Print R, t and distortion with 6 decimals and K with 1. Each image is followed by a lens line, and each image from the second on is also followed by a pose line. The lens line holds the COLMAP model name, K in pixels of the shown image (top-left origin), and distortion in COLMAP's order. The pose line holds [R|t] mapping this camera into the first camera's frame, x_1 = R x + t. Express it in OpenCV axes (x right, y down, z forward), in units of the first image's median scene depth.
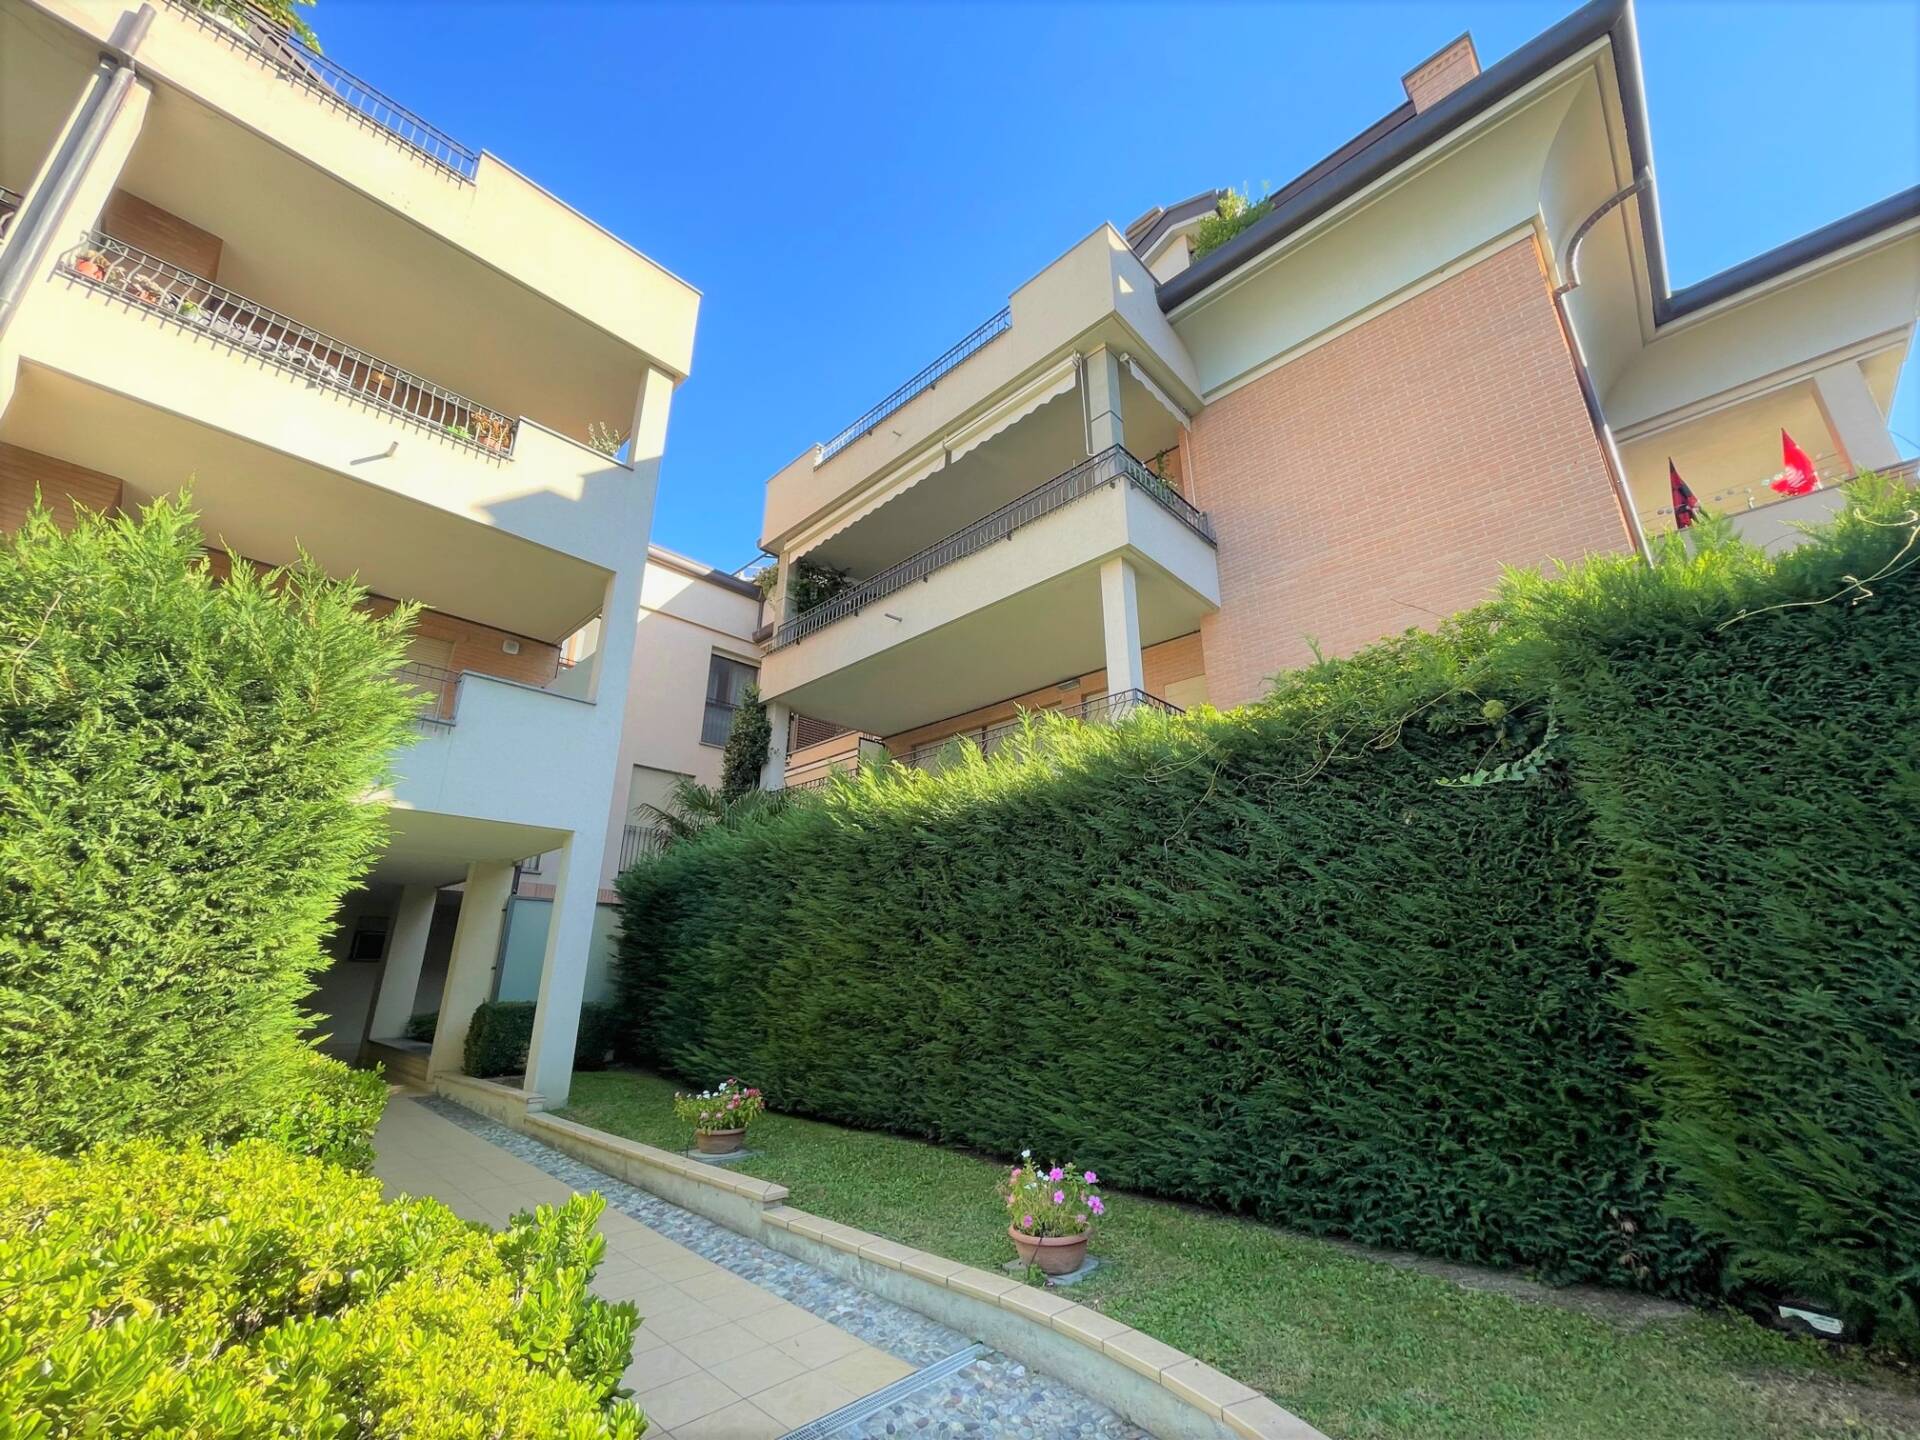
lens RADIAL K [[769.3, 0, 955.5], [0, 769.3, 719.0], [0, 0, 1]] dist [-0.001979, -0.001305]
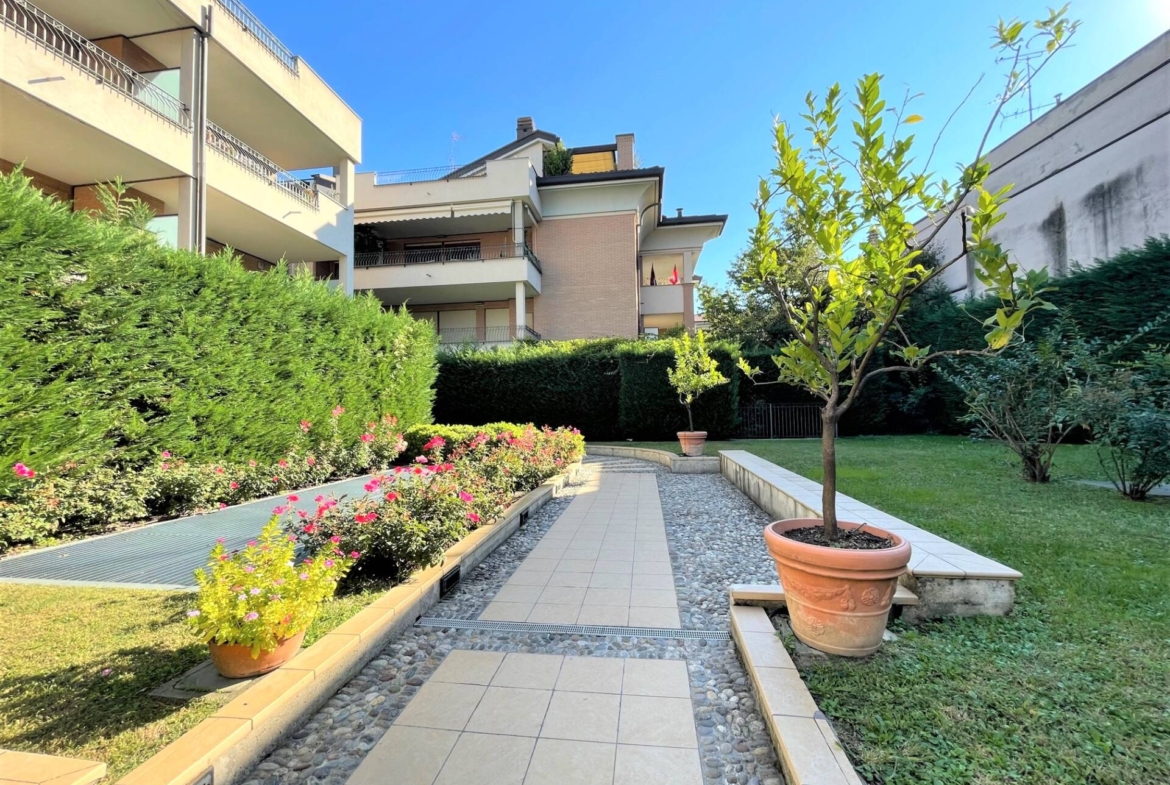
lens RADIAL K [[470.8, 0, 580.5], [0, 470.8, 391.1], [0, 0, 1]] dist [-0.001396, -0.000109]
pose [[0.807898, 0.010152, 0.589234, -0.668816], [-0.173758, 0.959507, 0.221708, -0.220113], [-0.563124, -0.281502, 0.776948, -0.727497]]
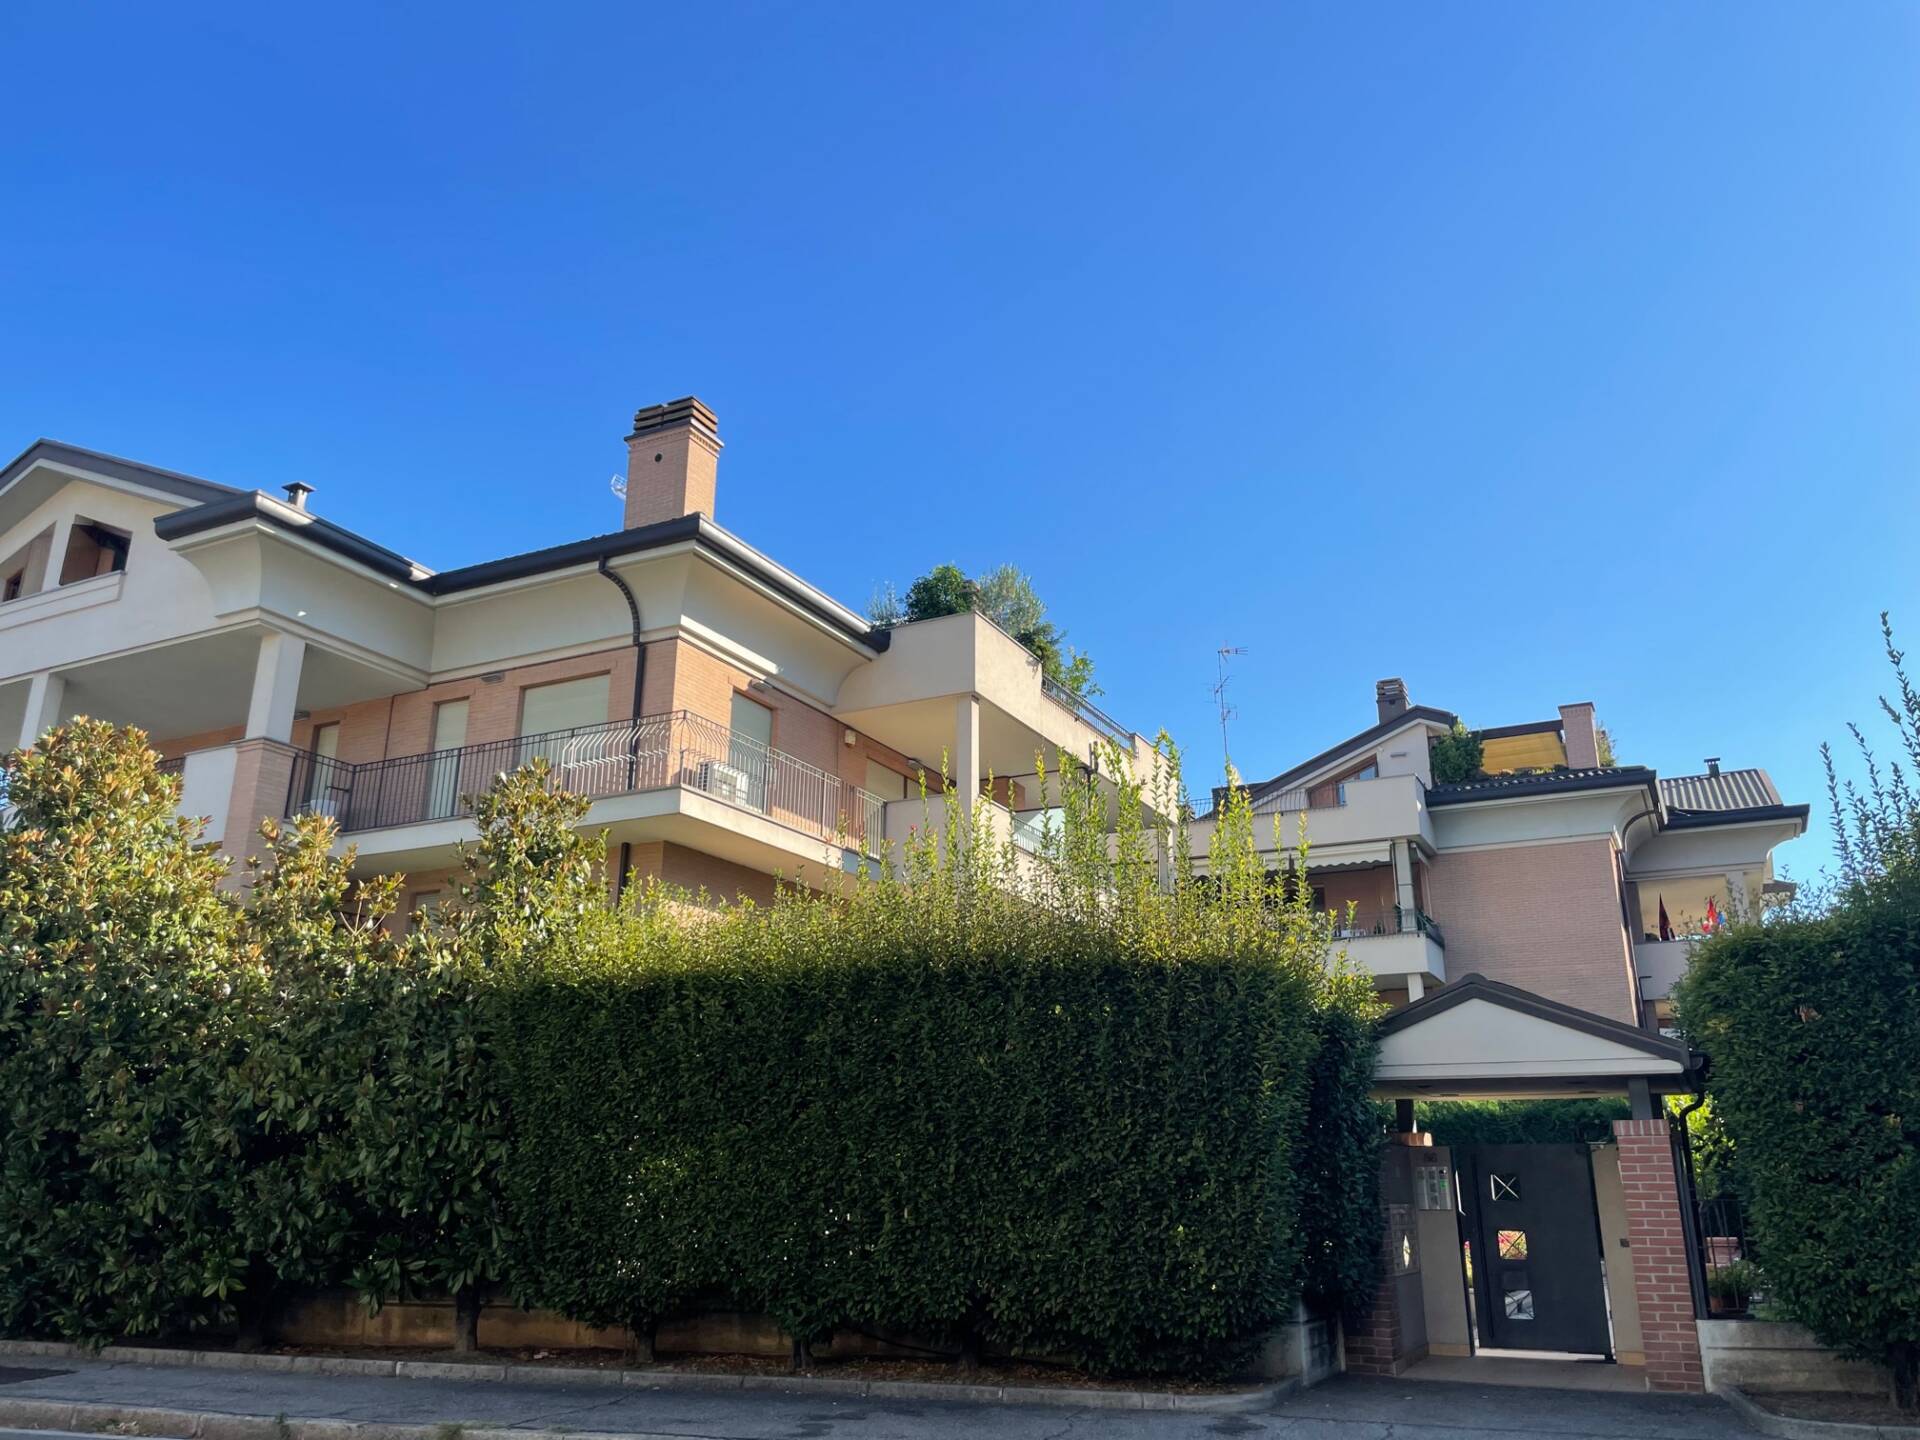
lens RADIAL K [[1467.1, 0, 955.3], [0, 1467.1, 713.5], [0, 0, 1]] dist [0.025558, -0.001217]
pose [[0.955033, 0.095070, 0.280844, -1.798504], [-0.098729, 0.995114, -0.001124, -0.660336], [-0.279579, -0.026654, 0.959753, -2.002184]]
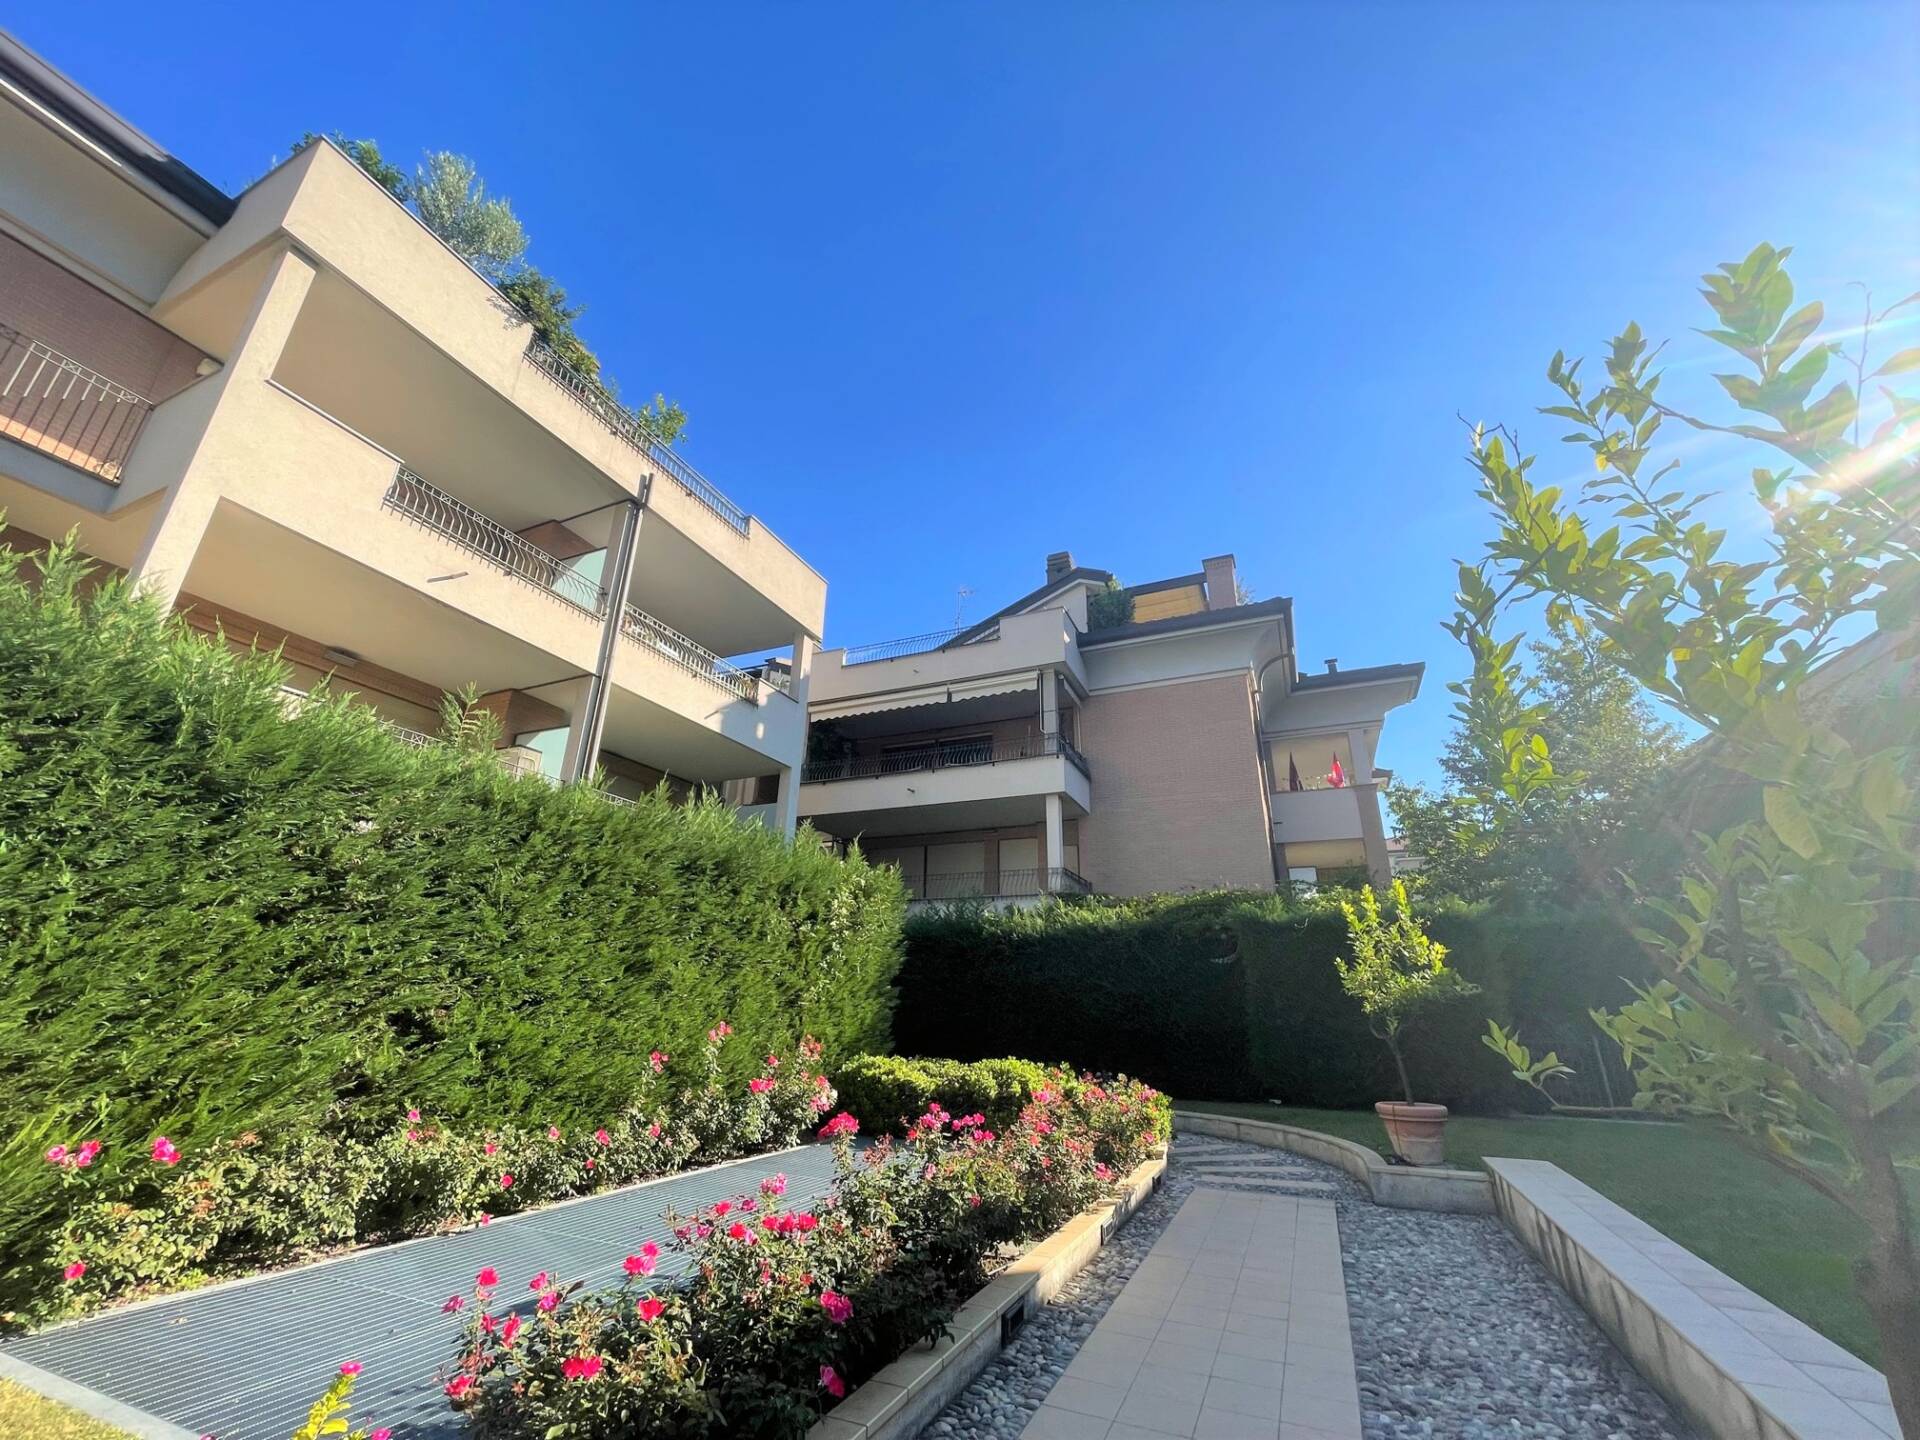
lens RADIAL K [[769.3, 0, 955.3], [0, 769.3, 719.5], [0, 0, 1]] dist [-0.001979, -0.001305]
pose [[0.936949, 0.138439, 0.320876, -0.603996], [-0.128631, 0.990345, -0.051676, -0.232810], [-0.324932, 0.007143, 0.945710, -0.681944]]
